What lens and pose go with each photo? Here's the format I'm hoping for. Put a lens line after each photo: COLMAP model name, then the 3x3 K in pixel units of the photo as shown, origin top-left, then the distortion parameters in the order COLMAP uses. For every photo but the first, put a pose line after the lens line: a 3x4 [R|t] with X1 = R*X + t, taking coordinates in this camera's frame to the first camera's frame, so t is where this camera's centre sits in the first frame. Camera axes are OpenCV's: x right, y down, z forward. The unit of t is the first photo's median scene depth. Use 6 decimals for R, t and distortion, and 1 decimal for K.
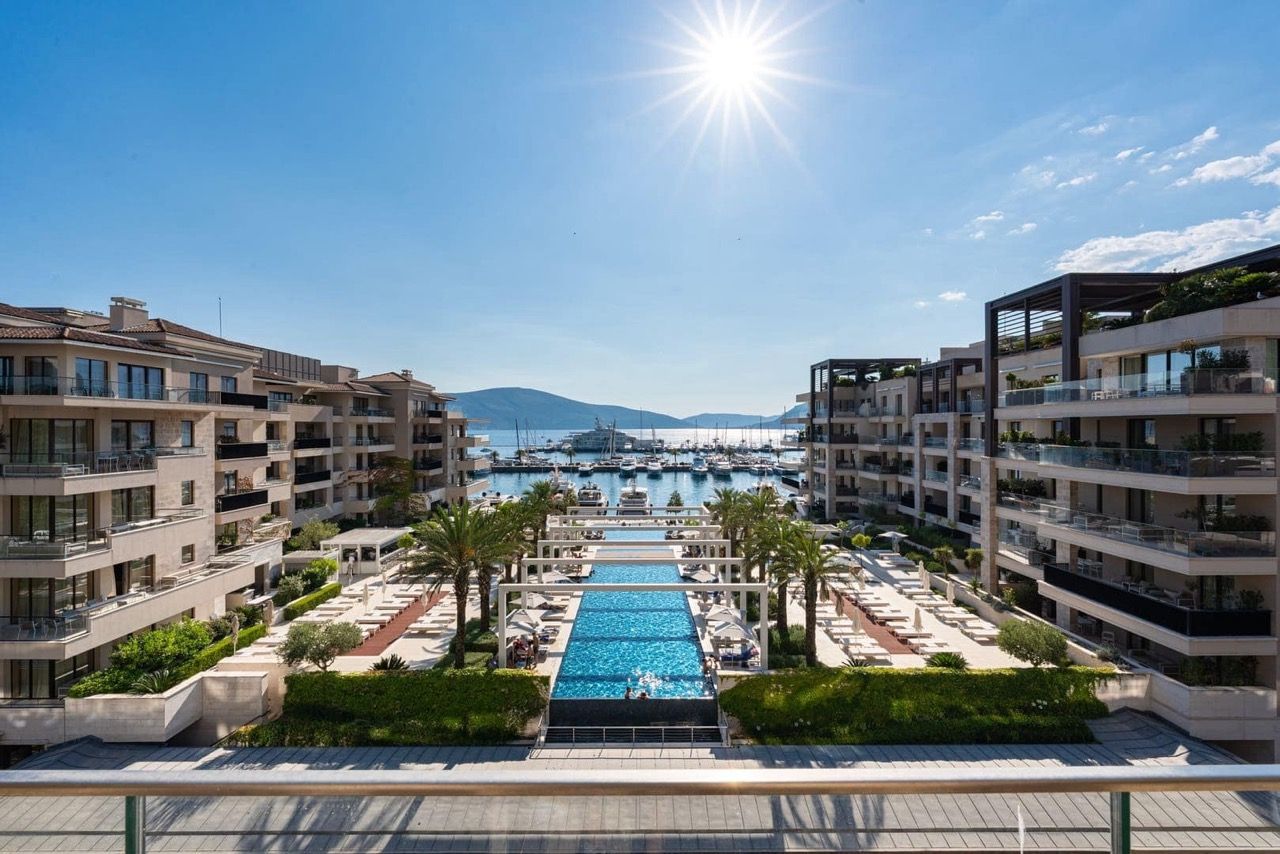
lens RADIAL K [[518.2, 0, 633.4], [0, 518.2, 427.8], [0, 0, 1]] dist [-0.001583, -0.001096]
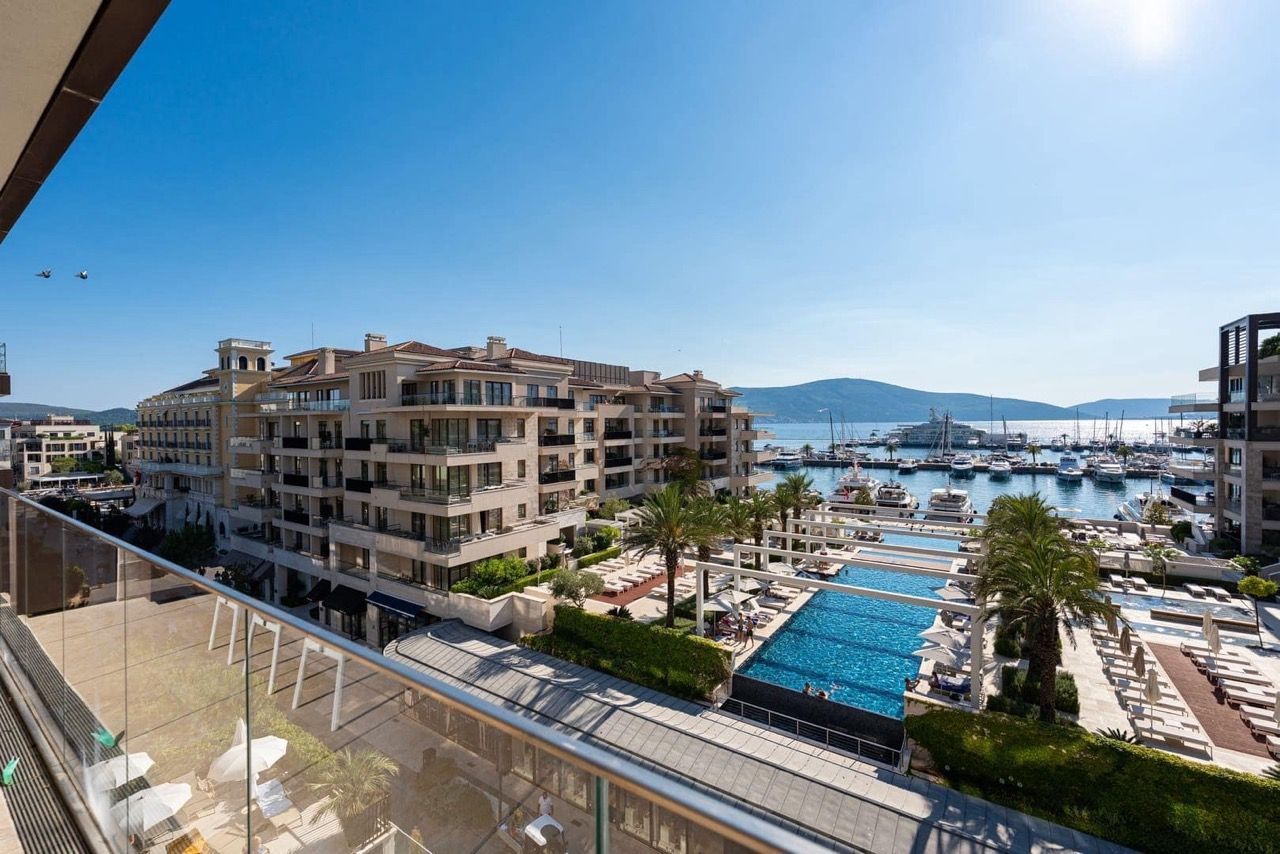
lens RADIAL K [[518.2, 0, 638.5], [0, 518.2, 424.5], [0, 0, 1]] dist [-0.001583, -0.001096]
pose [[0.824837, -0.004526, -0.565353, 0.211169], [0.008516, 0.999954, 0.004420, -0.001401], [0.565306, -0.008460, 0.824838, 0.000362]]
